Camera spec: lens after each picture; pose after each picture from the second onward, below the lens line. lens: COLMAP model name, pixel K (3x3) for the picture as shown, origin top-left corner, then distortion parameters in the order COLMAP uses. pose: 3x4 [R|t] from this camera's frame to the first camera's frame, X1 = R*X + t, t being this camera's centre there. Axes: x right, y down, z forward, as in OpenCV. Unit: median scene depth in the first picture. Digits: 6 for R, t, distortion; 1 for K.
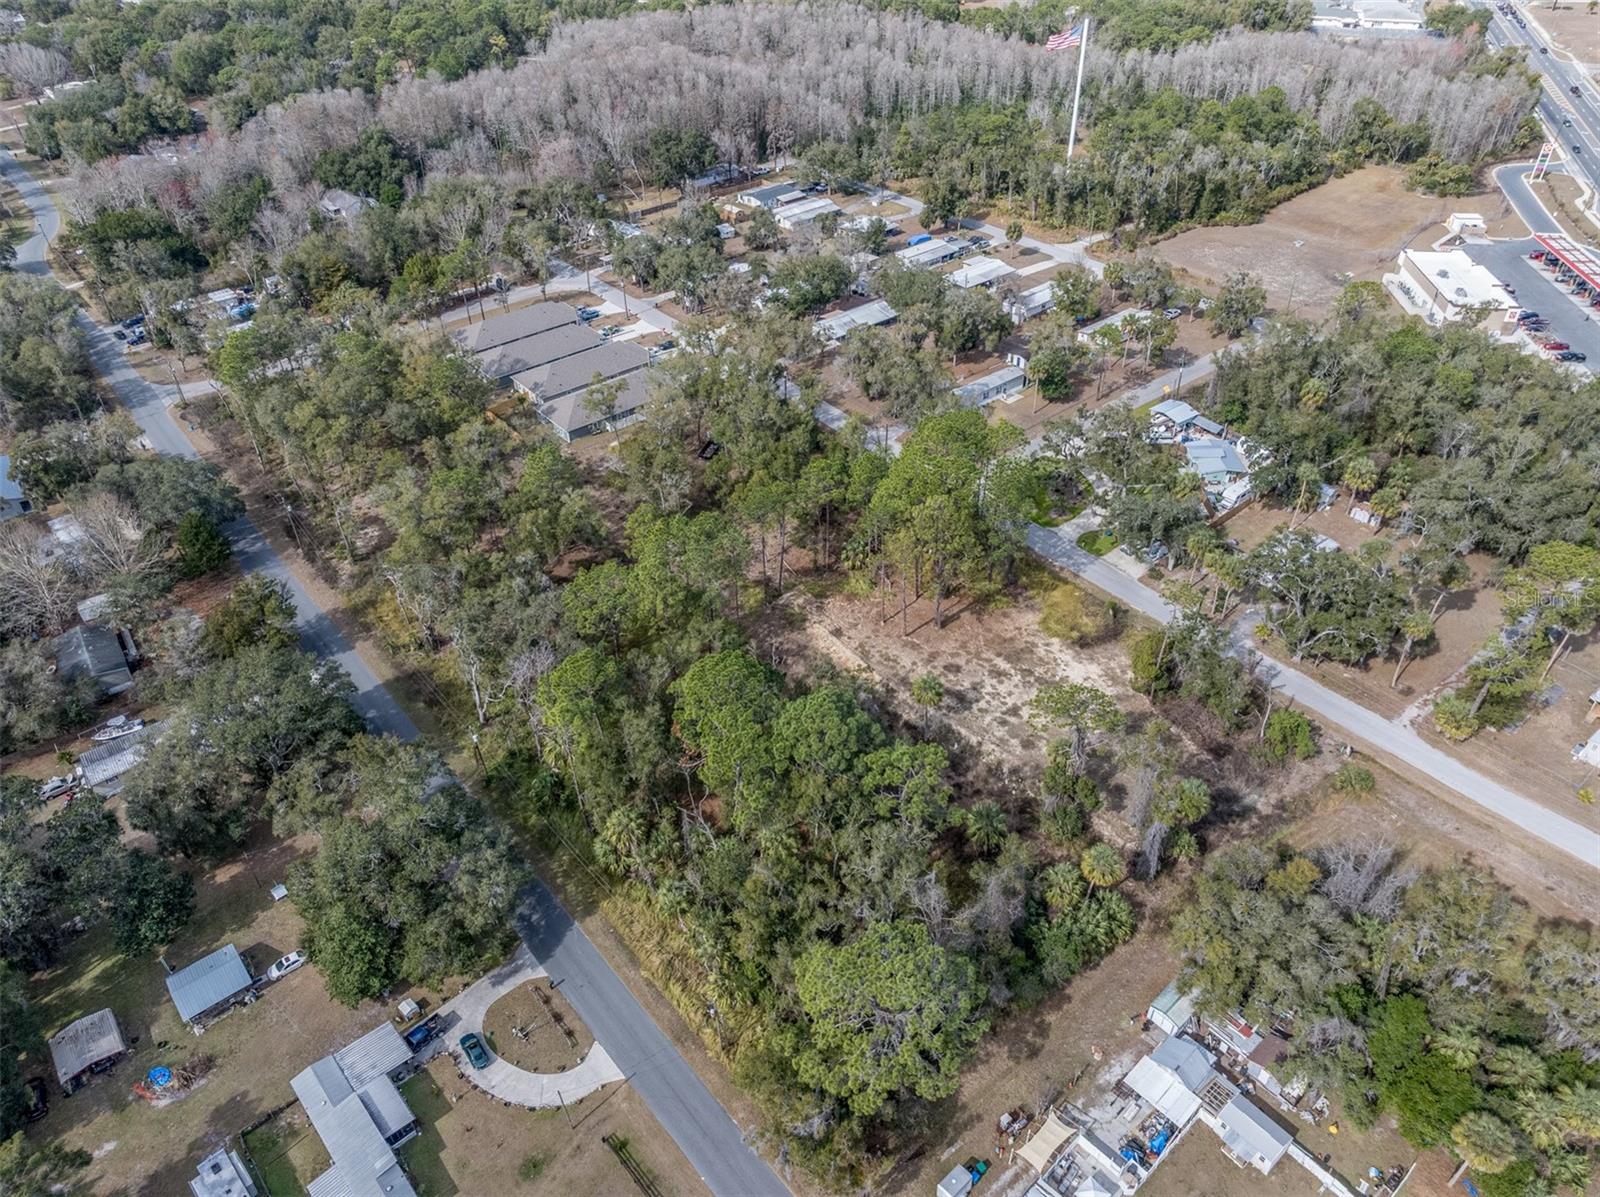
lens RADIAL K [[1119.7, 0, 800.0], [0, 1119.7, 598.5], [0, 0, 1]] dist [-0.036960, 0.033146]
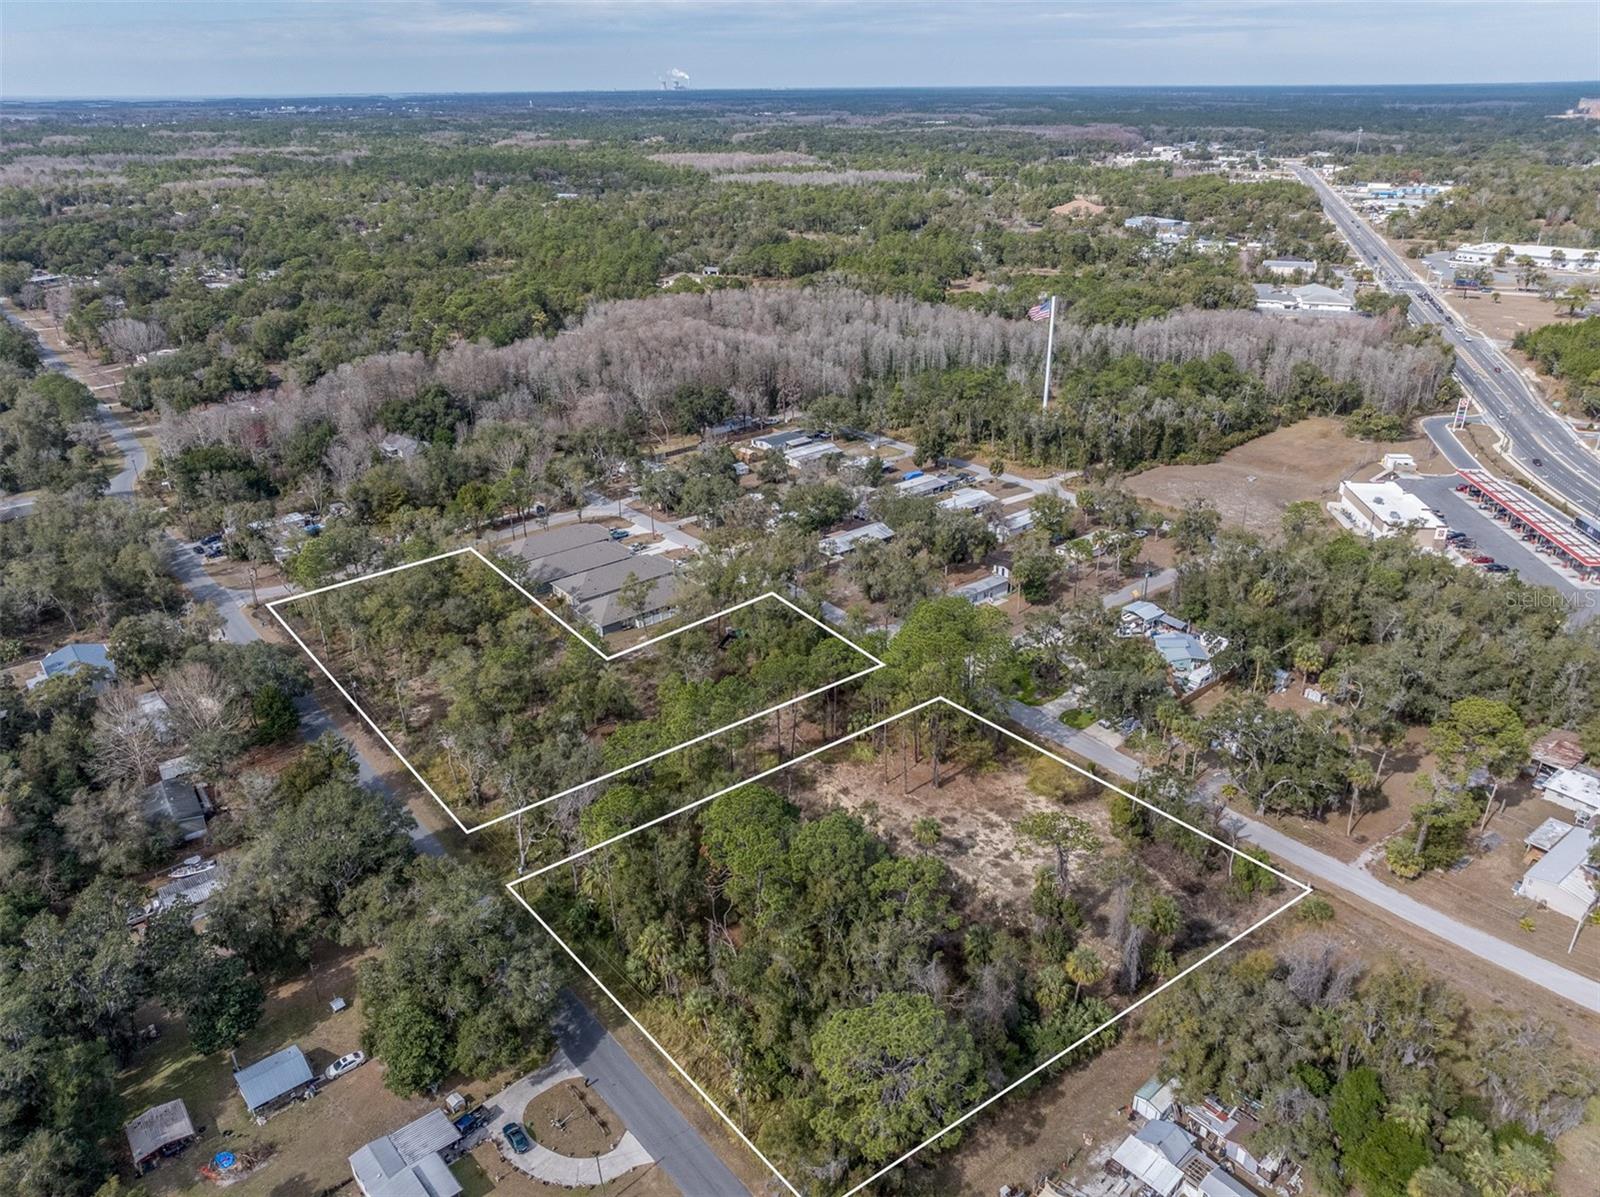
lens RADIAL K [[1120.6, 0, 800.0], [0, 1120.6, 598.5], [0, 0, 1]] dist [-0.016252, -0.004357]
pose [[0.999997, 0.002372, -0.000524, -0.008791], [-0.002429, 0.973792, -0.227429, 0.078949], [-0.000029, 0.227429, 0.973795, -0.101595]]
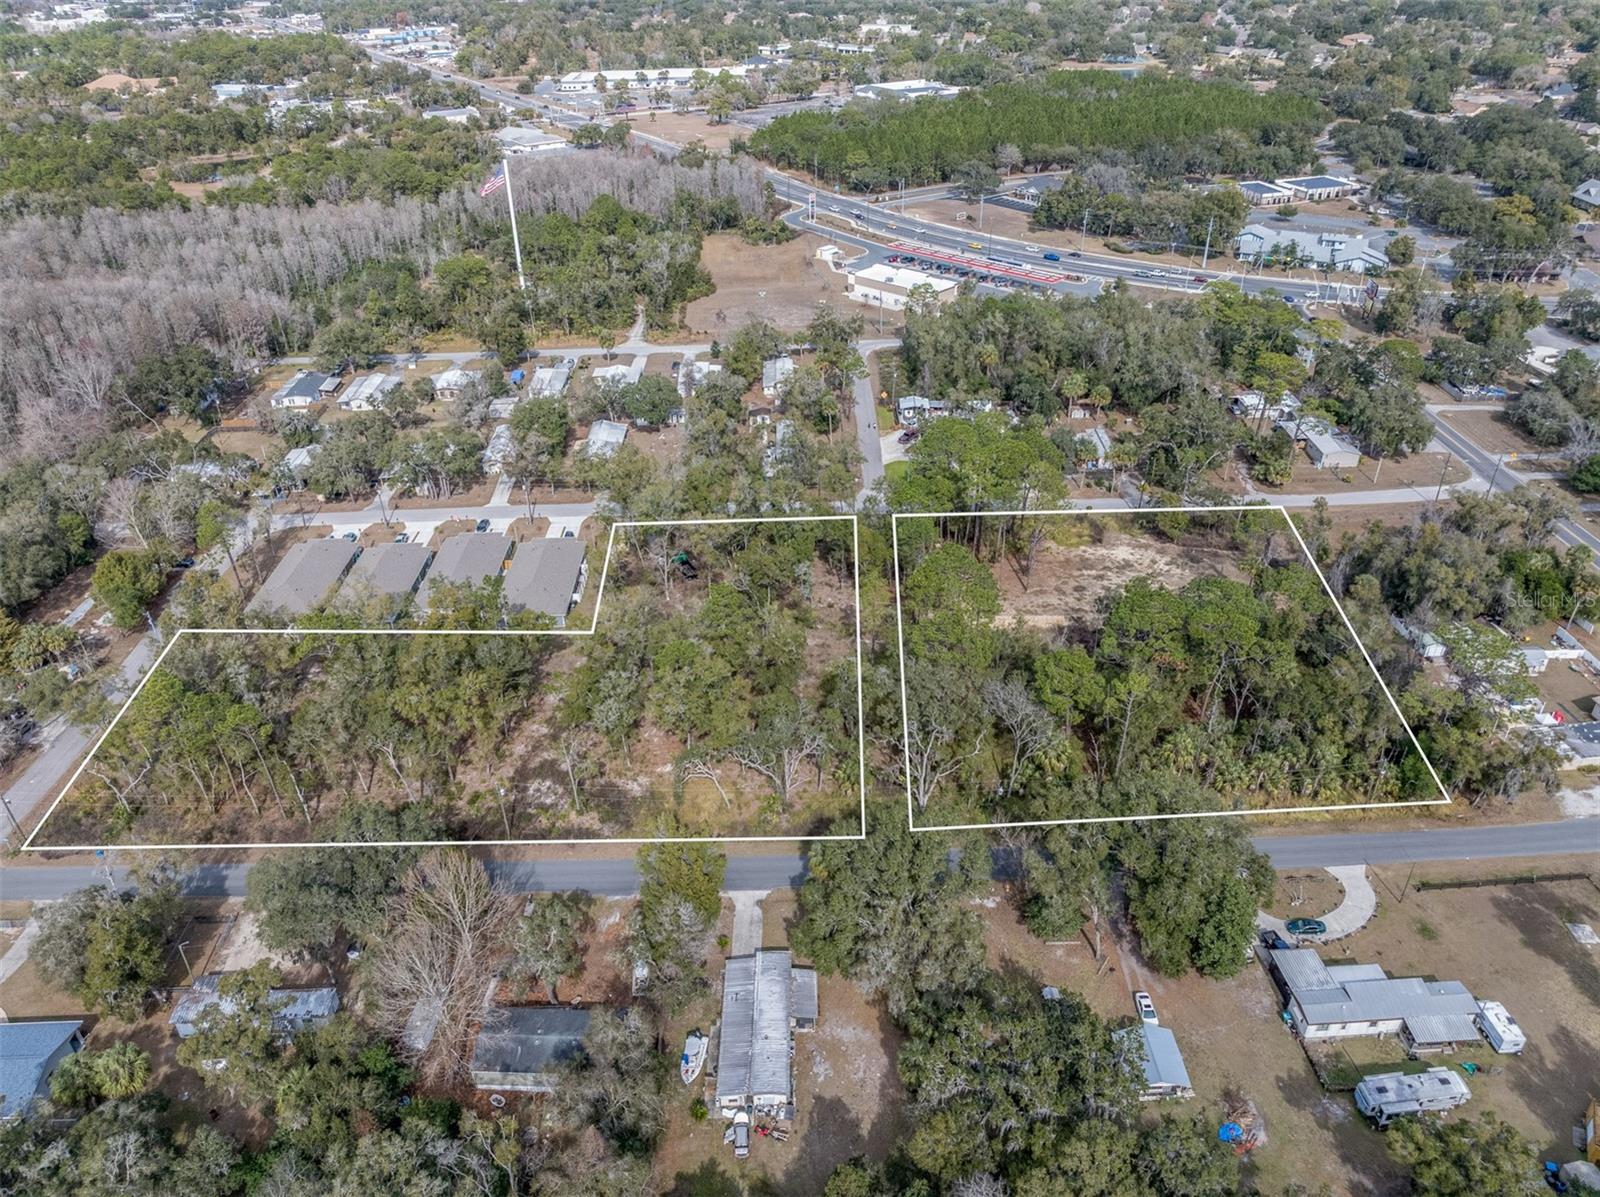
lens RADIAL K [[1120.6, 0, 800.0], [0, 1120.6, 598.5], [0, 0, 1]] dist [-0.016252, -0.004357]
pose [[0.610154, -0.407921, 0.679200, -0.729662], [0.486365, 0.869578, 0.085338, -0.151245], [-0.625428, 0.278269, 0.728976, 0.208125]]
